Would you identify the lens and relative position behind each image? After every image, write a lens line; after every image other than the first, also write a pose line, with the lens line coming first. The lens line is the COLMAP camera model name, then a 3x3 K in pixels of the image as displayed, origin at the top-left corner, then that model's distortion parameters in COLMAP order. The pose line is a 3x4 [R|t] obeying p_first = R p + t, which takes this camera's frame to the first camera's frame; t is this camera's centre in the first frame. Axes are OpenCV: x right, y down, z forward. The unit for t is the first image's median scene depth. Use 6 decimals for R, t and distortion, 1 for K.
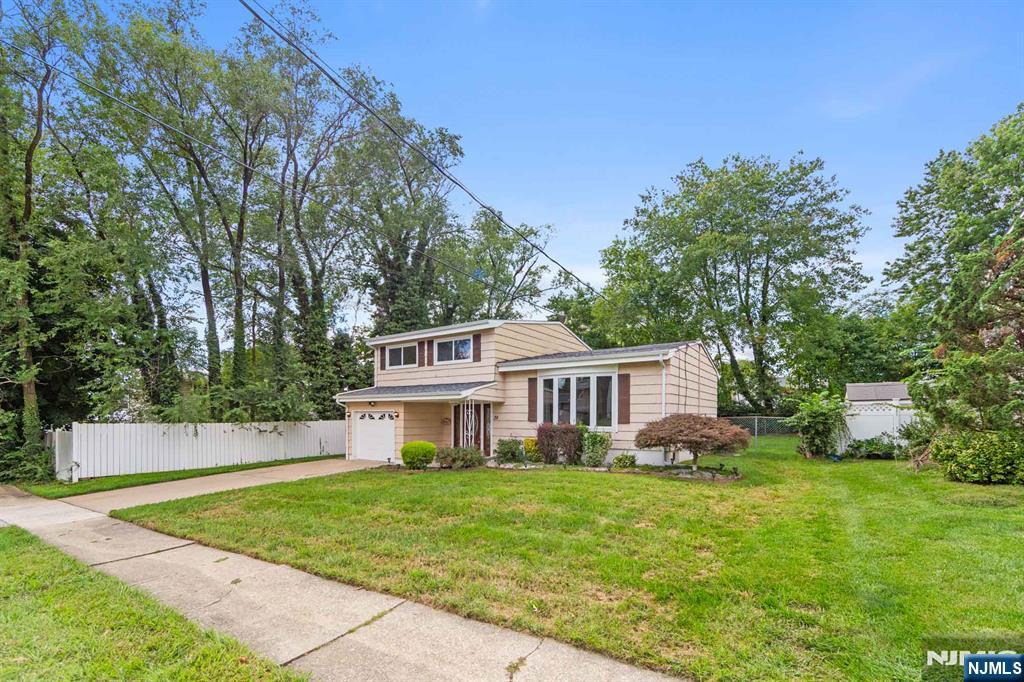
lens RADIAL K [[435.4, 0, 514.9], [0, 435.4, 414.3], [0, 0, 1]] dist [0.001013, 0.000437]
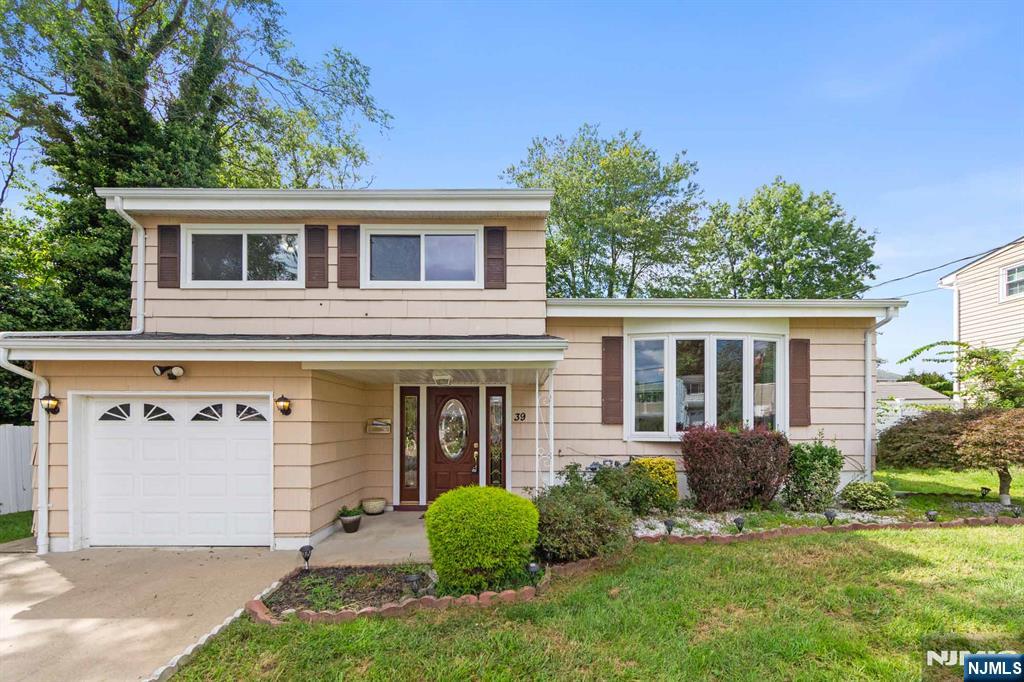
lens RADIAL K [[435.4, 0, 514.9], [0, 435.4, 414.3], [0, 0, 1]] dist [0.001013, 0.000437]
pose [[0.821817, 0.008686, 0.569685, -0.318225], [-0.001498, 0.999913, -0.013085, 0.011475], [-0.569749, 0.009900, 0.821759, 0.623930]]
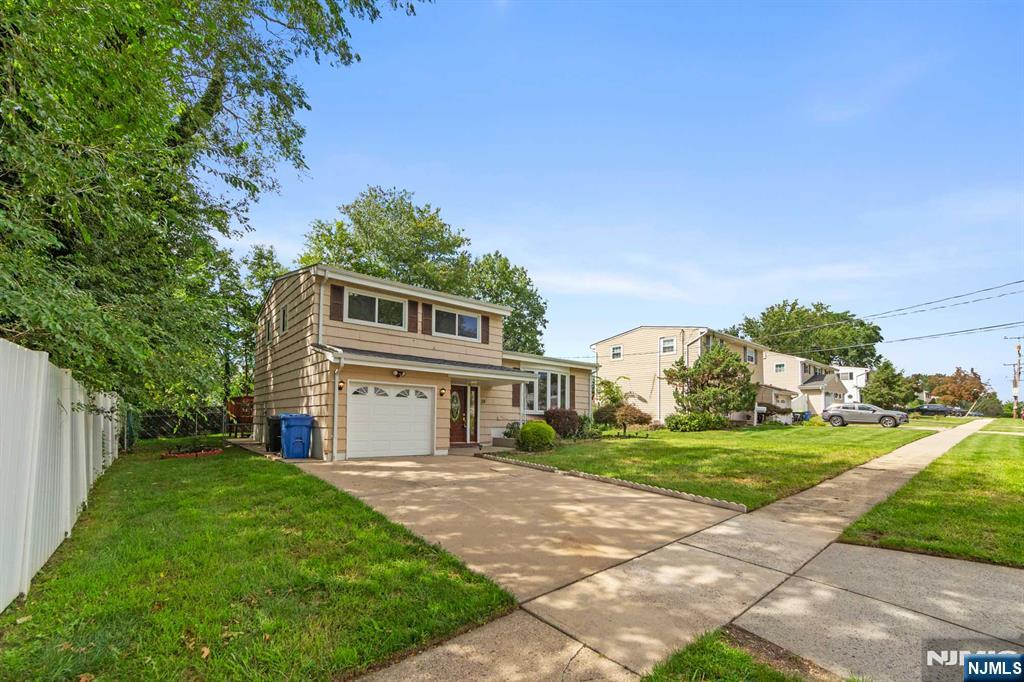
lens RADIAL K [[422.3, 0, 510.4], [0, 422.3, 379.3], [0, 0, 1]] dist [0.001638, 0.000461]
pose [[0.281574, 0.091114, 0.955204, -0.966507], [-0.024499, 0.995840, -0.087768, 0.041273], [-0.959227, 0.001312, 0.282635, 0.670781]]
